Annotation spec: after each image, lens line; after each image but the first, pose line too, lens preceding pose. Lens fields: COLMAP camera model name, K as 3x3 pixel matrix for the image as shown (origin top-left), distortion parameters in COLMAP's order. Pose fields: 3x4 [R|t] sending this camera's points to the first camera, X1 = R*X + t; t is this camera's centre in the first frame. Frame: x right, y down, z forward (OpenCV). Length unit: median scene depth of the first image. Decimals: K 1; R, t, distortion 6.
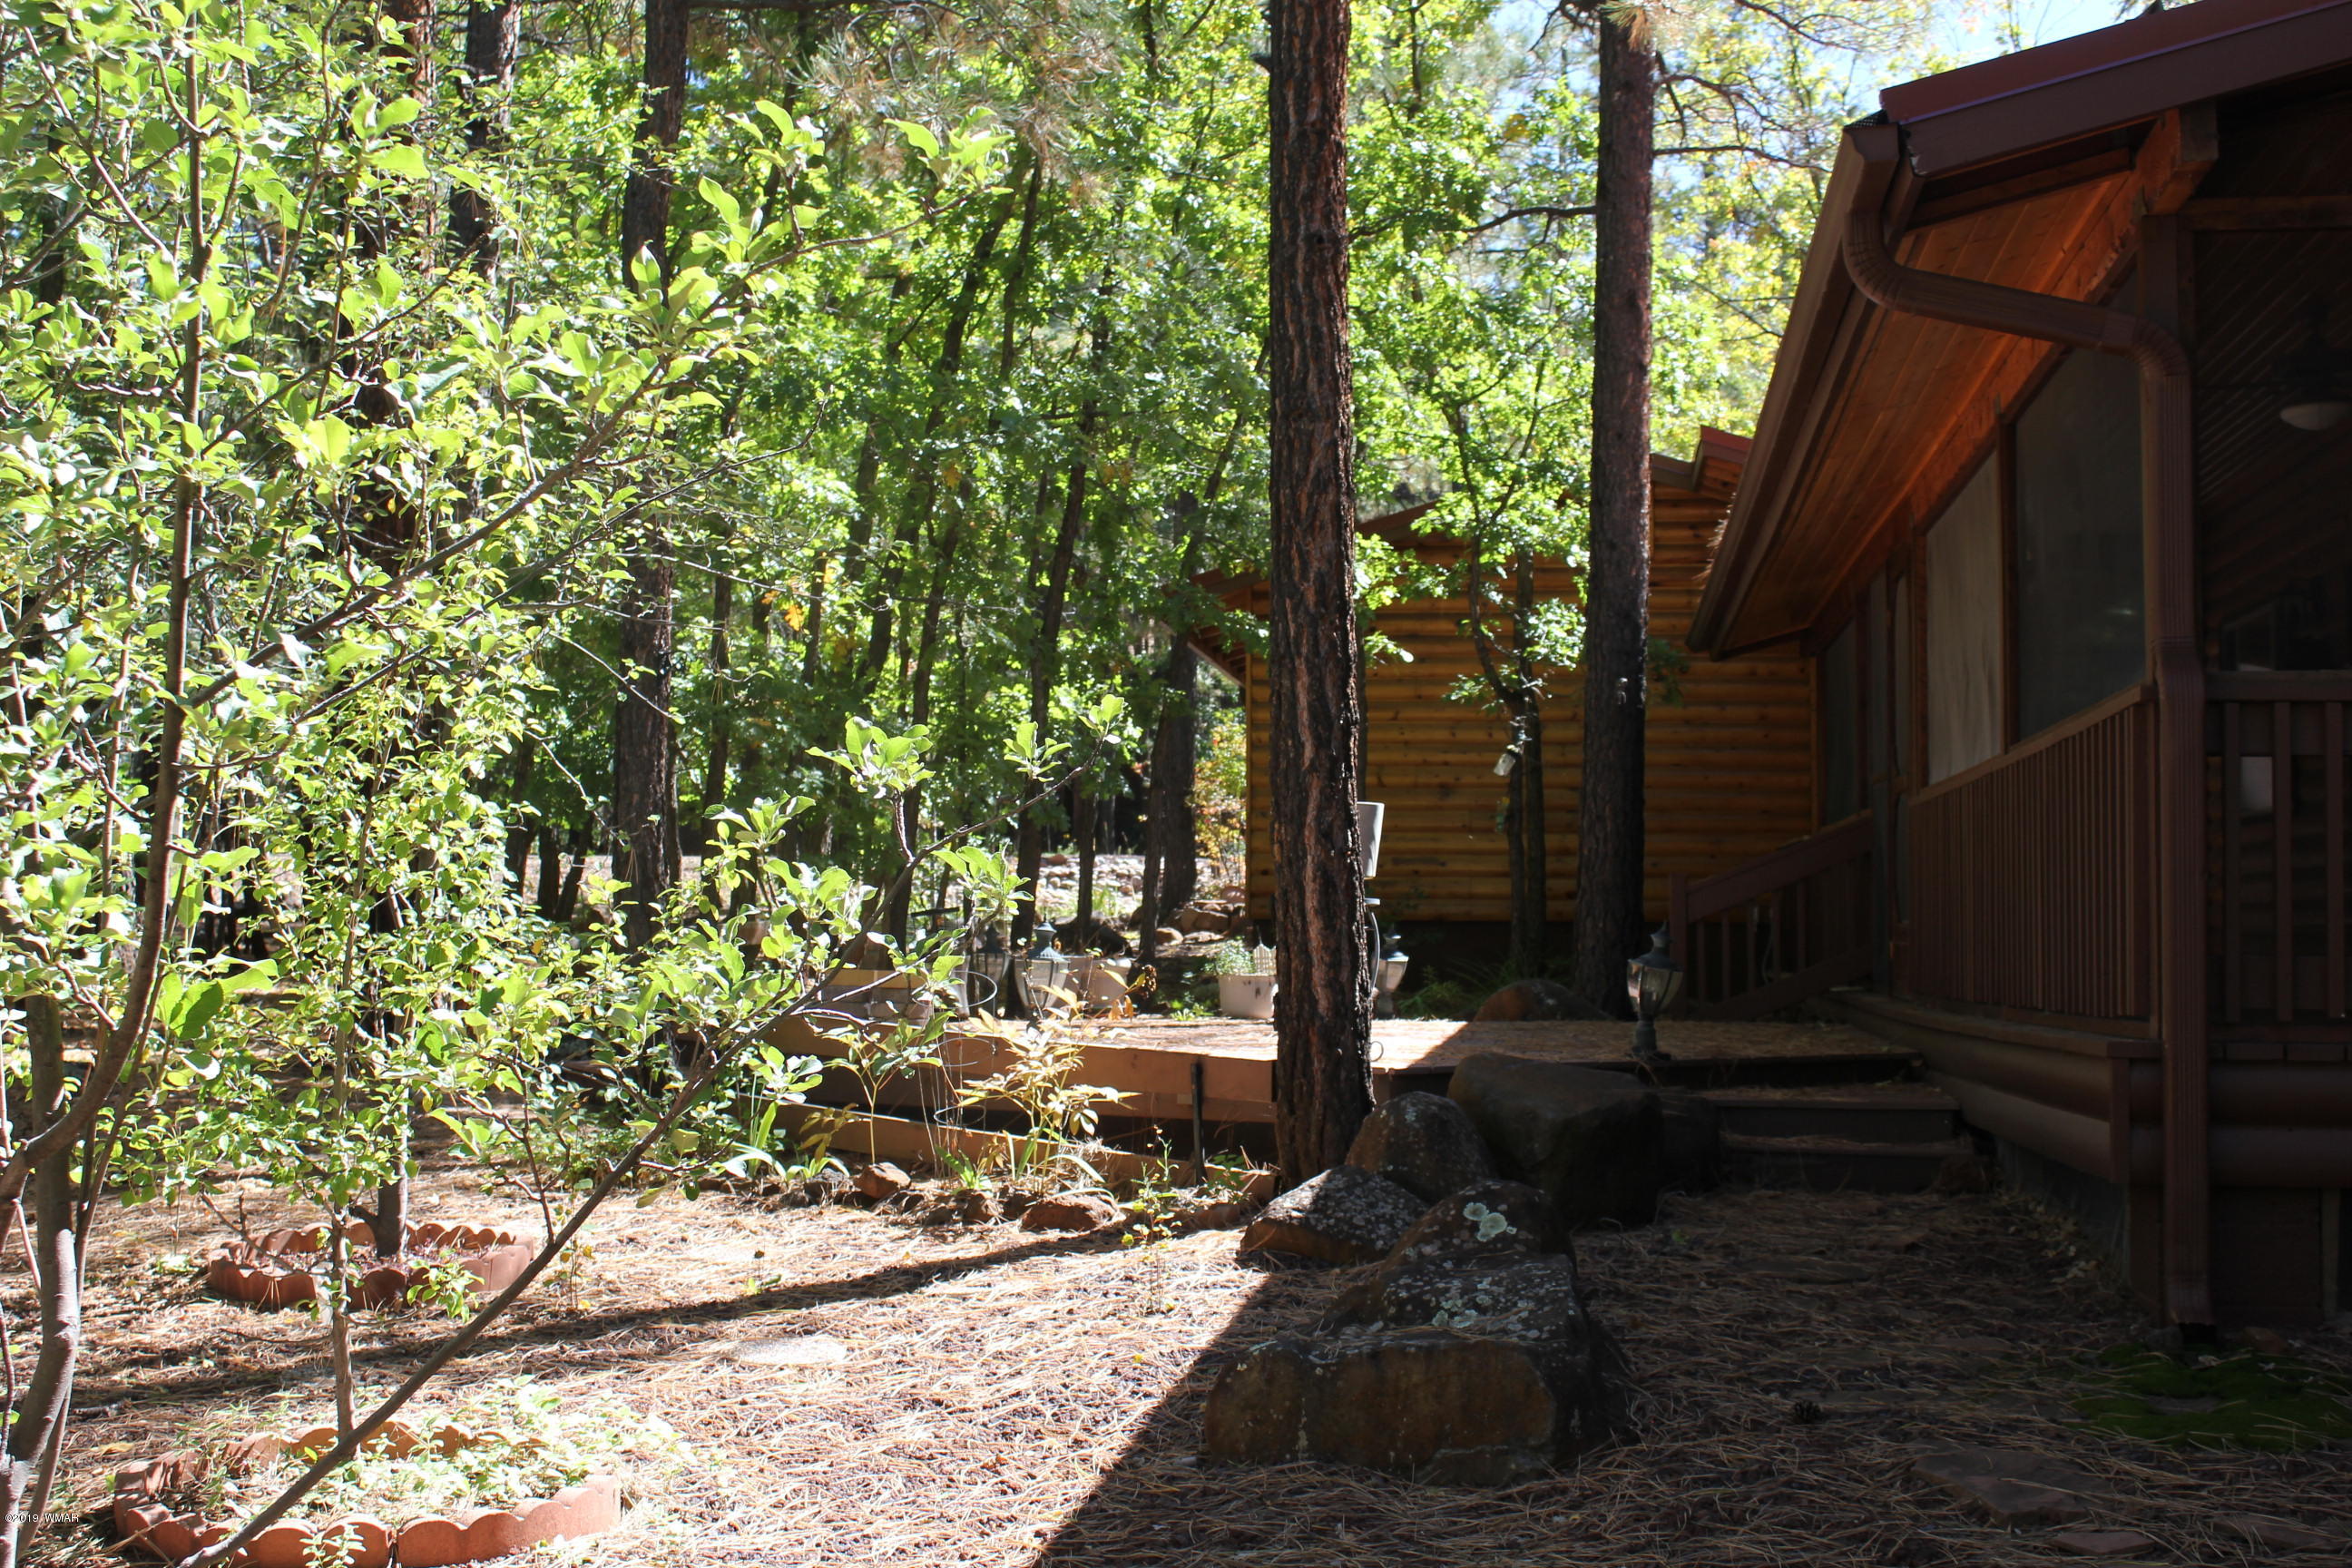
lens RADIAL K [[1834.9, 0, 1176.4], [0, 1834.9, 792.3], [0, 0, 1]] dist [-0.000254, 0.000620]
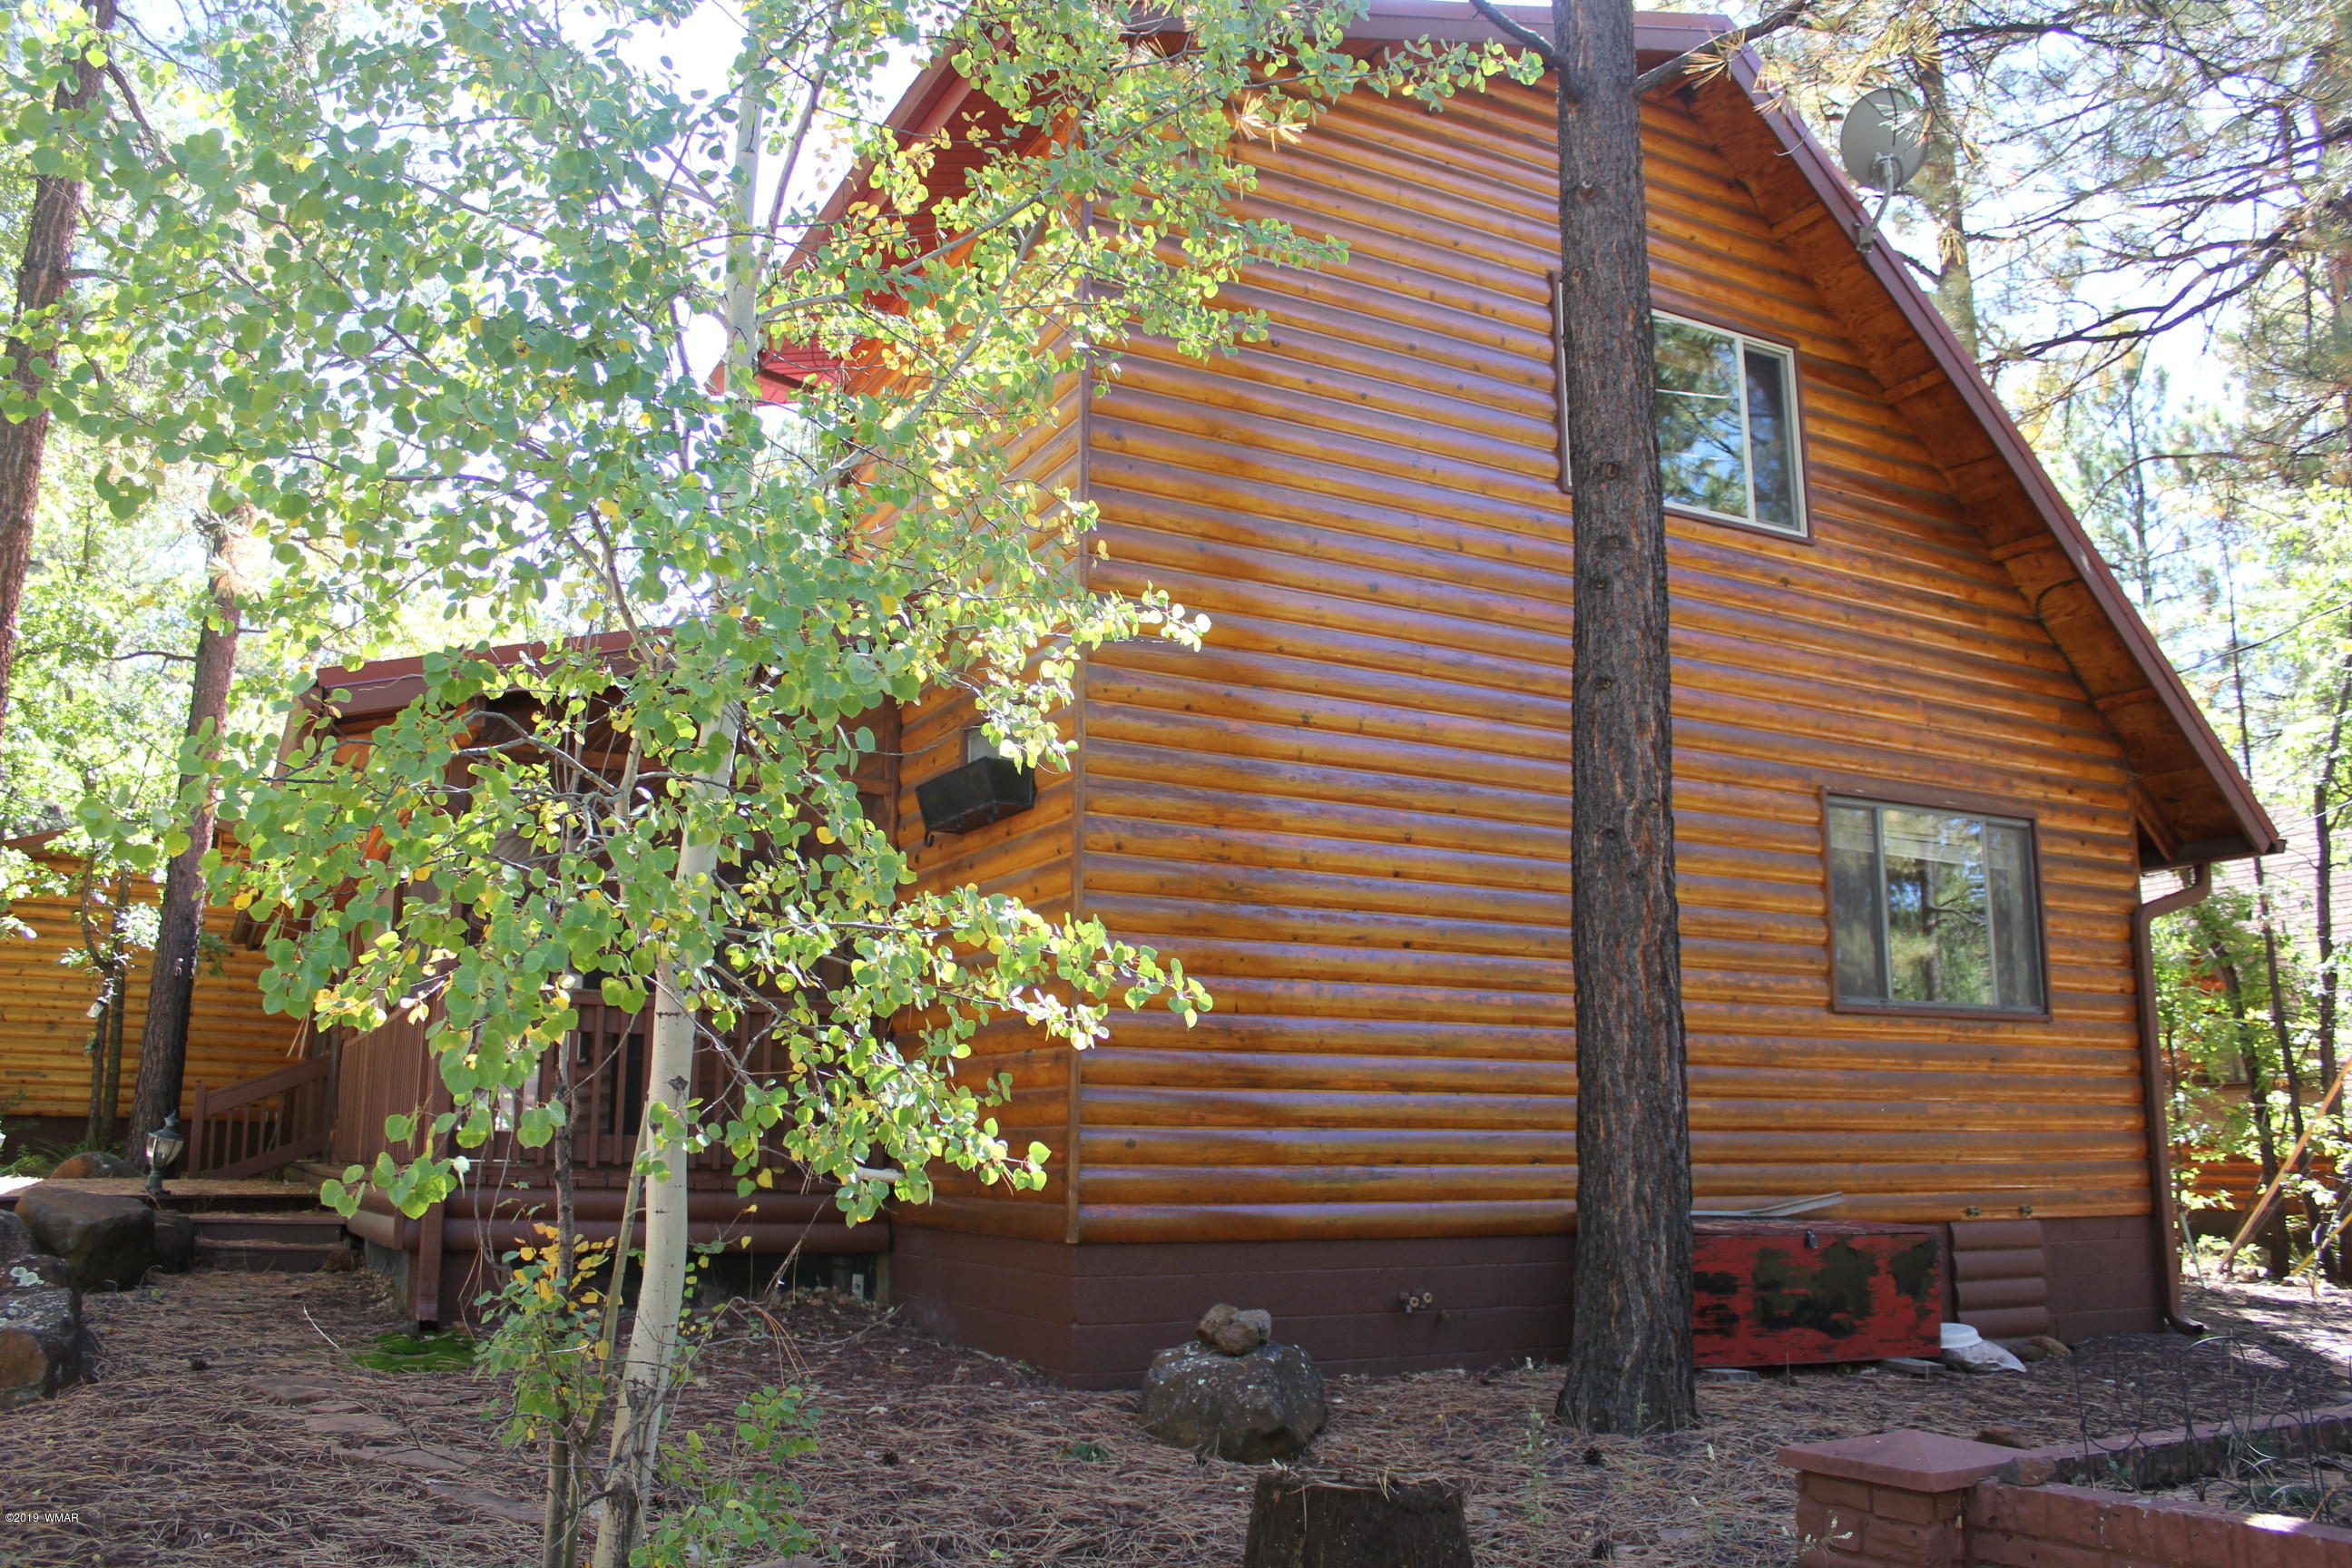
lens RADIAL K [[1986.0, 0, 1168.1], [0, 1986.0, 753.1], [0, 0, 1]] dist [-0.161910, 0.149891]
pose [[0.812650, 0.116147, 0.571060, -0.025252], [-0.028130, 0.986613, -0.160636, 0.003995], [-0.582072, 0.114477, 0.805039, -0.799086]]
